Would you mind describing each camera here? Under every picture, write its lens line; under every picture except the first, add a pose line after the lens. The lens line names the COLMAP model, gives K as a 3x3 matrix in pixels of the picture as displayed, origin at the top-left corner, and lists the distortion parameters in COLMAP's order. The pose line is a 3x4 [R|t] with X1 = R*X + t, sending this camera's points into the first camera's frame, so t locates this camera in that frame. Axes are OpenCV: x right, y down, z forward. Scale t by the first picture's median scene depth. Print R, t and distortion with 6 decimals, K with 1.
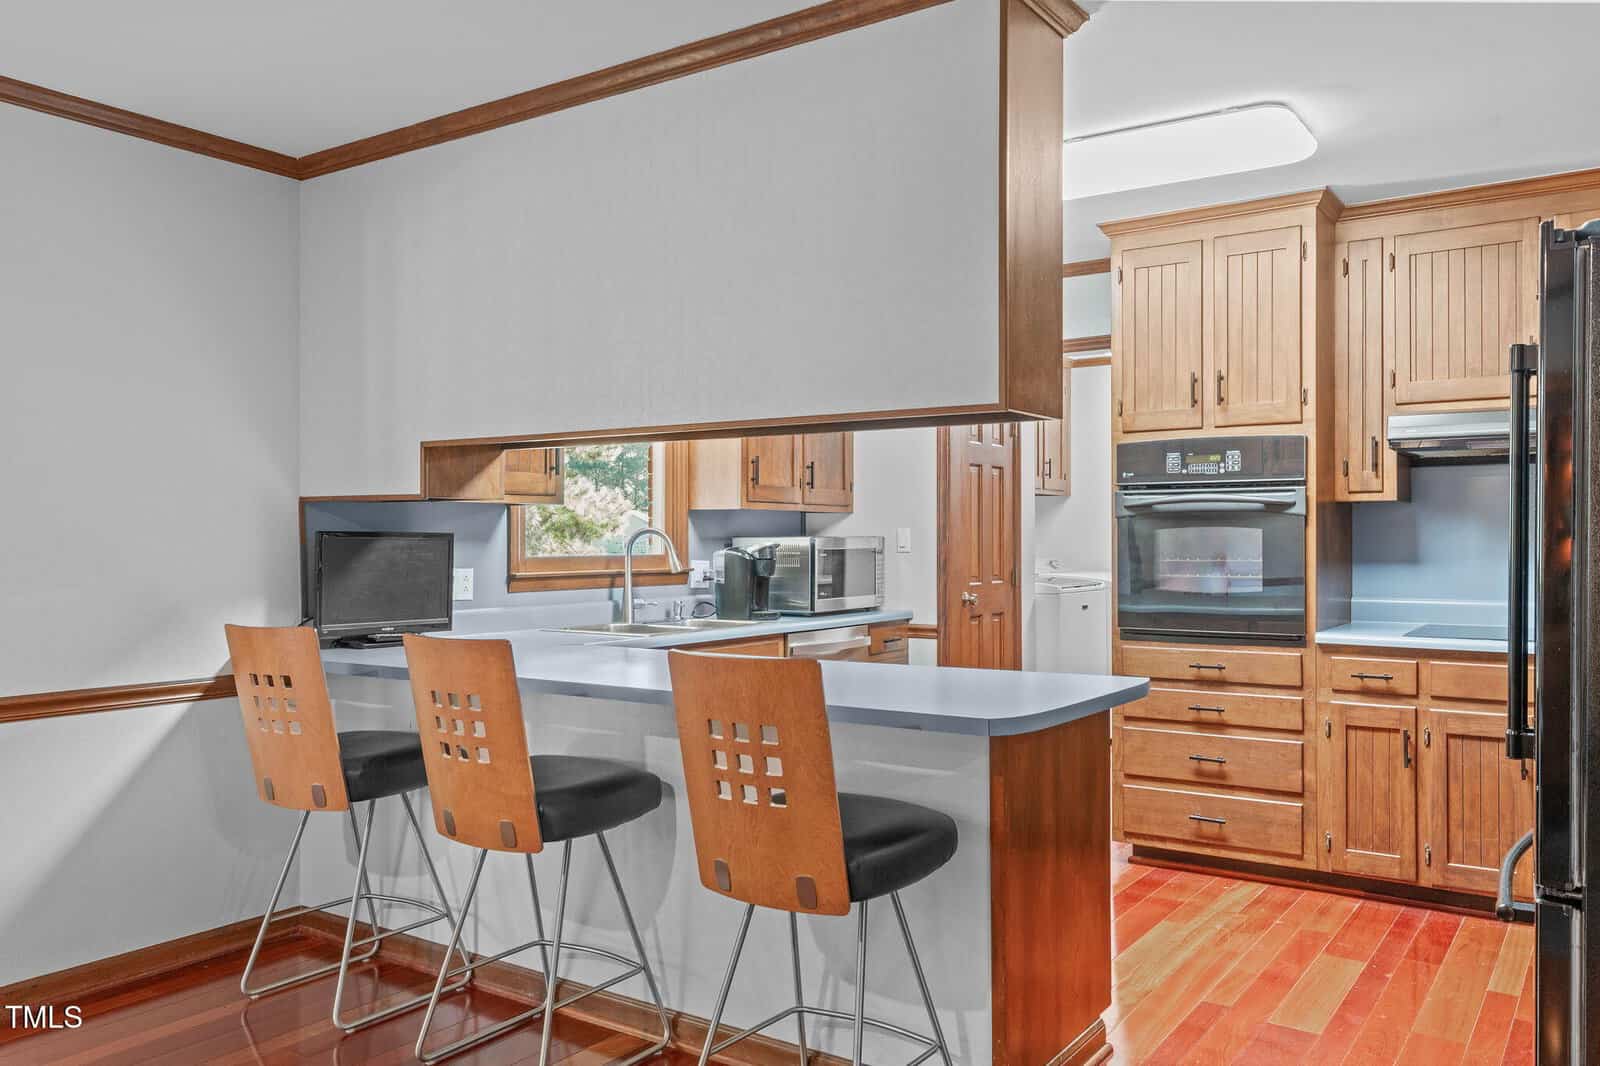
lens RADIAL K [[1168.4, 0, 800.7], [0, 1168.4, 541.6], [0, 0, 1]] dist [-0.004726, 0.001714]
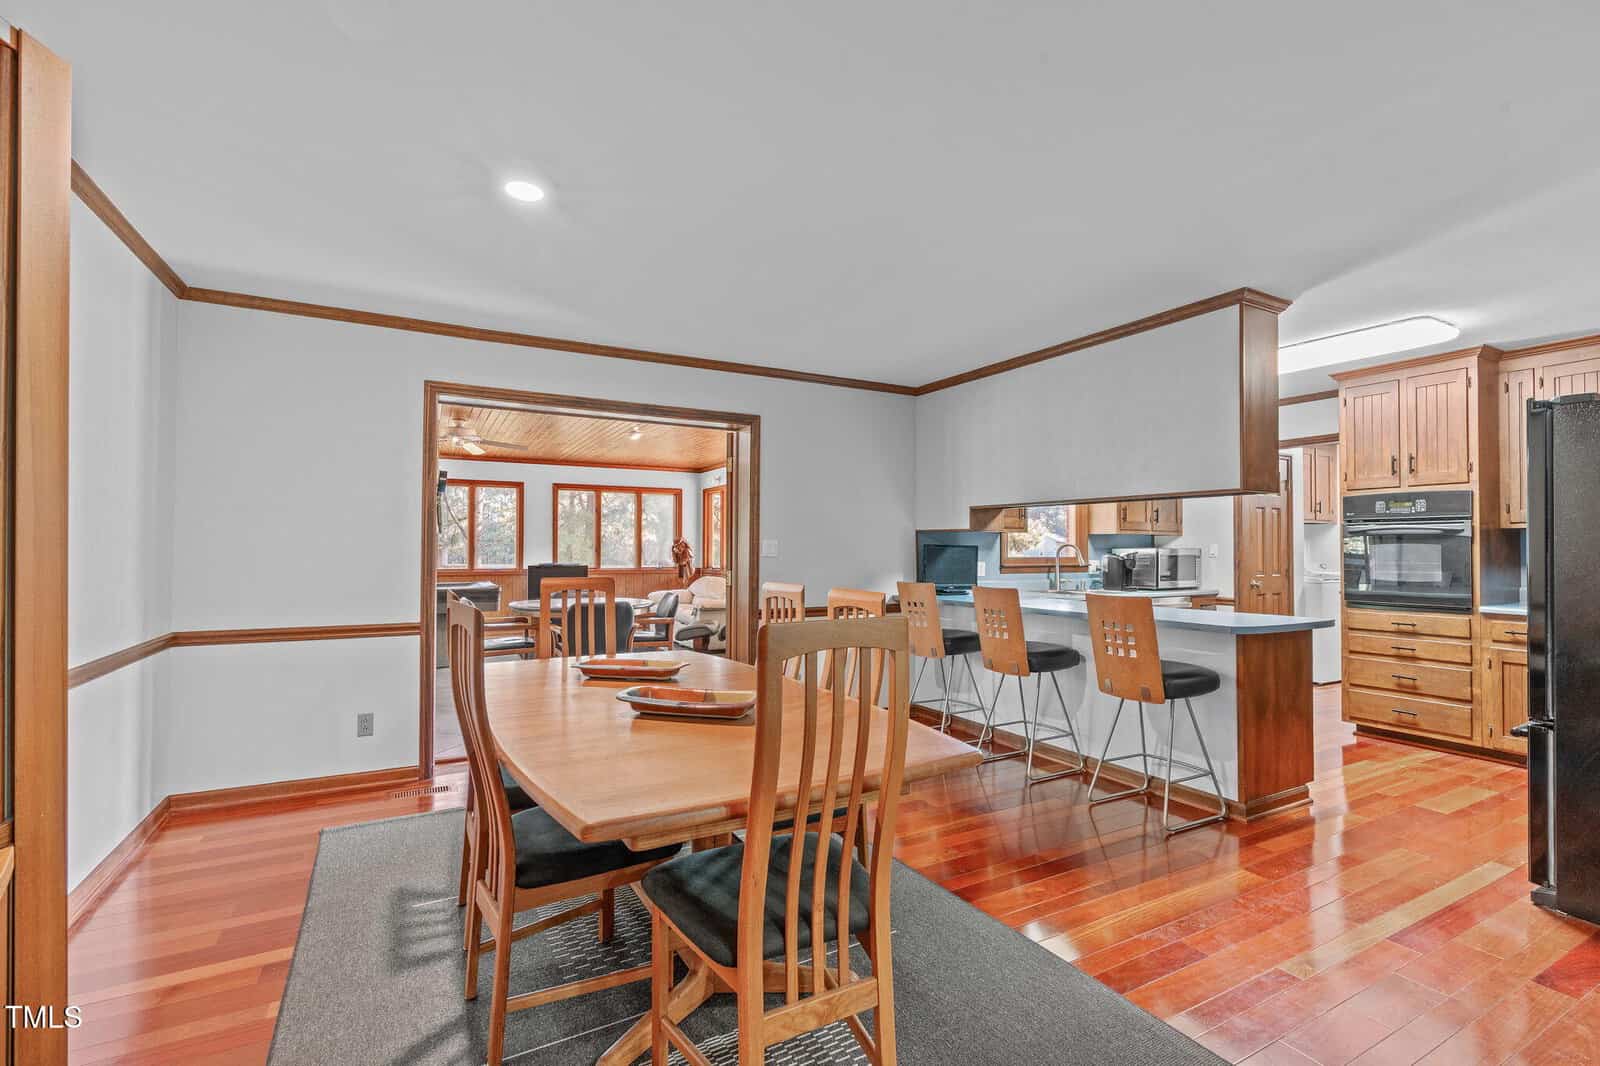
lens RADIAL K [[686.7, 0, 845.9], [0, 686.7, 539.1], [0, 0, 1]] dist [-0.002774, 0.000020]
pose [[0.910416, -0.000847, -0.413693, 0.013939], [-0.006319, 0.999853, -0.015953, 0.002424], [0.413646, 0.017138, 0.910276, -0.282522]]
